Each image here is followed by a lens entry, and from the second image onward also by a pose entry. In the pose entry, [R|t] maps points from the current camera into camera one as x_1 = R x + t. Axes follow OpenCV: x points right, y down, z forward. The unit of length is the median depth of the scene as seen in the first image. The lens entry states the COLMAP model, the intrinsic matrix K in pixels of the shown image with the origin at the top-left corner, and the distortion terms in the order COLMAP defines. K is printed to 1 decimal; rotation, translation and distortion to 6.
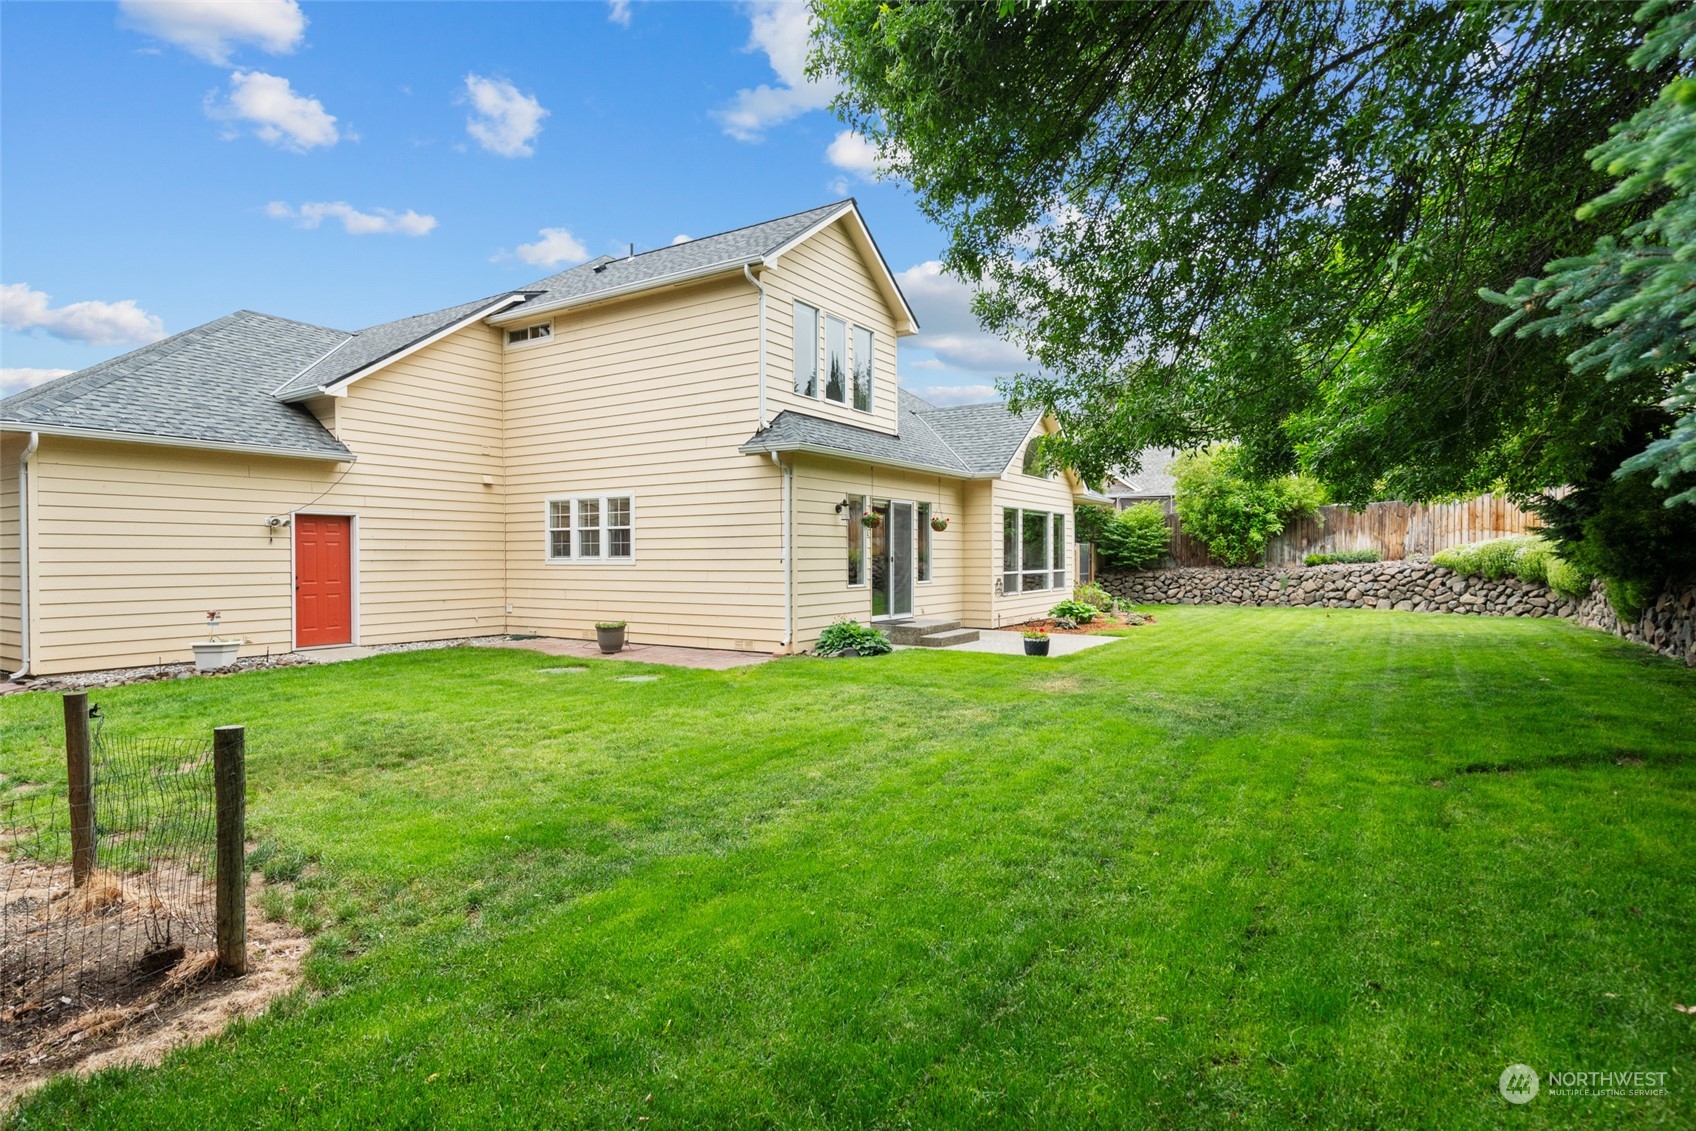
lens RADIAL K [[841.2, 0, 856.9], [0, 841.2, 562.9], [0, 0, 1]] dist [-0.001301, 0.000521]
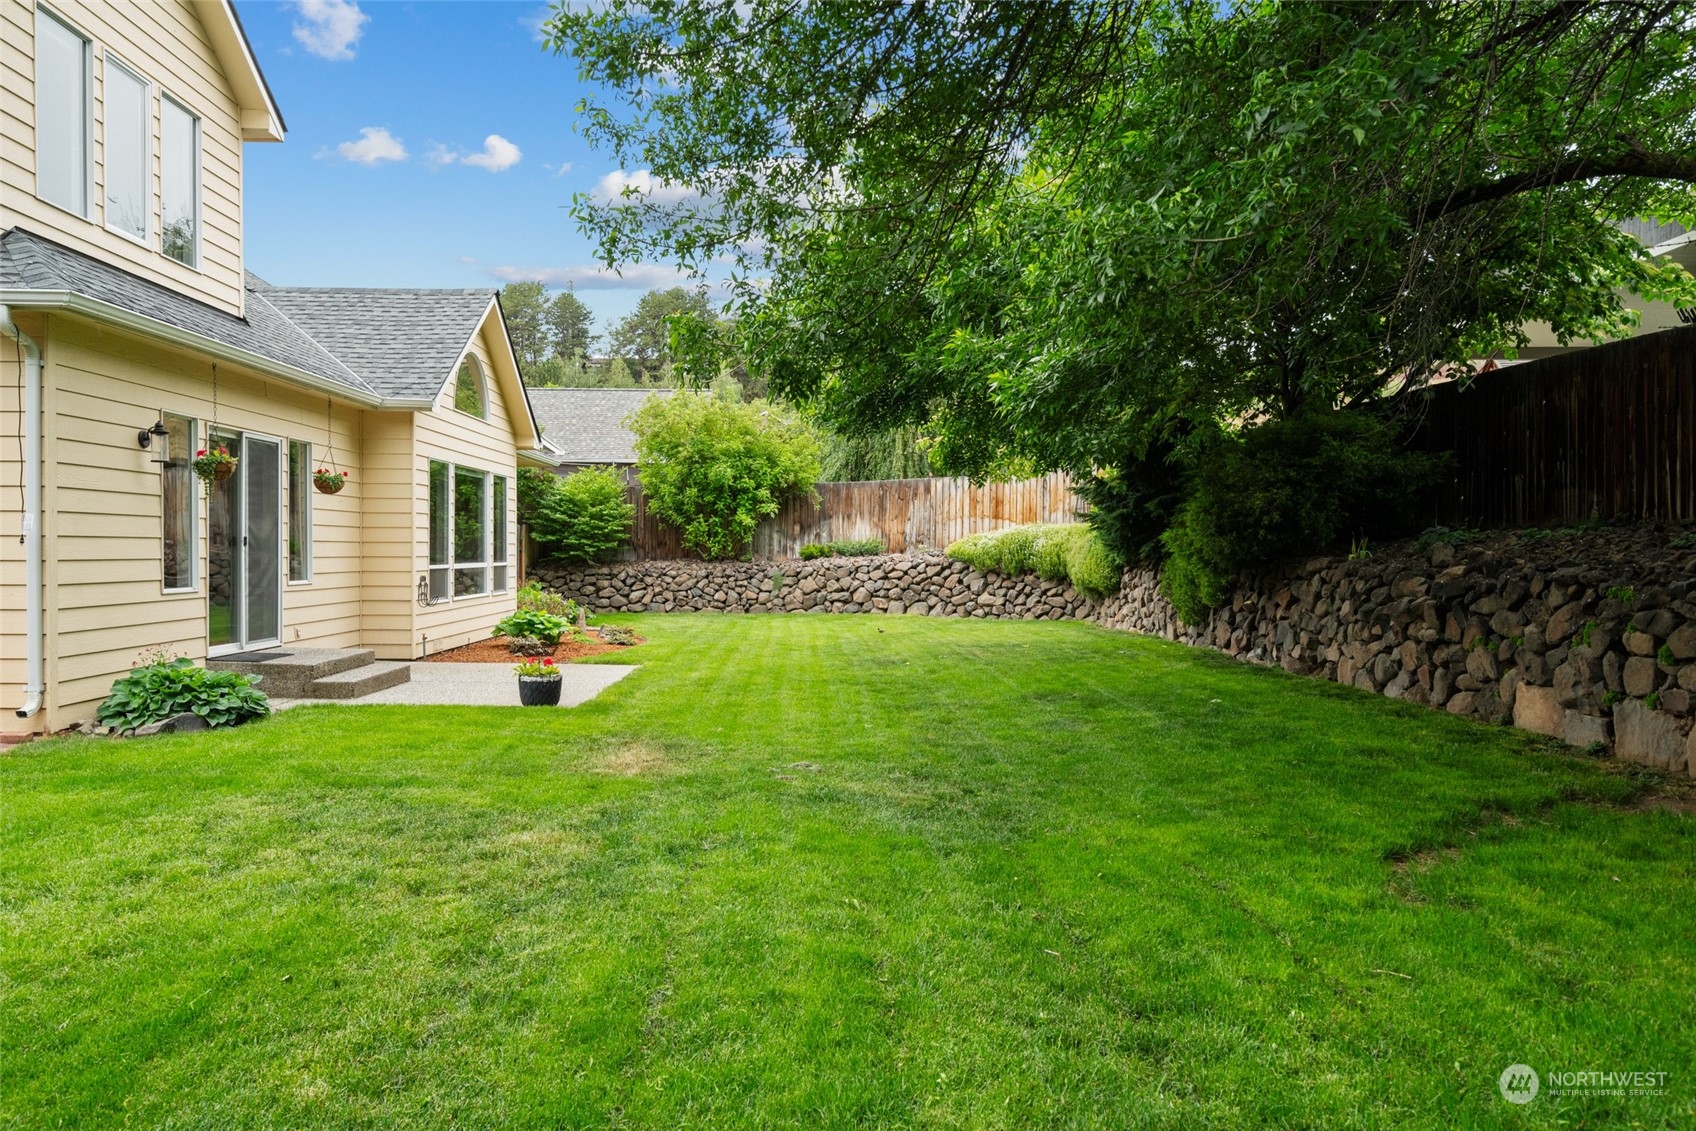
lens RADIAL K [[1152.1, 0, 802.0], [0, 1152.1, 578.0], [0, 0, 1]] dist [-0.008040, 0.006467]
pose [[0.842303, -0.003538, 0.538992, -0.046367], [-0.006740, 0.999831, 0.017095, 0.003706], [-0.538962, -0.018032, 0.842137, 0.147989]]
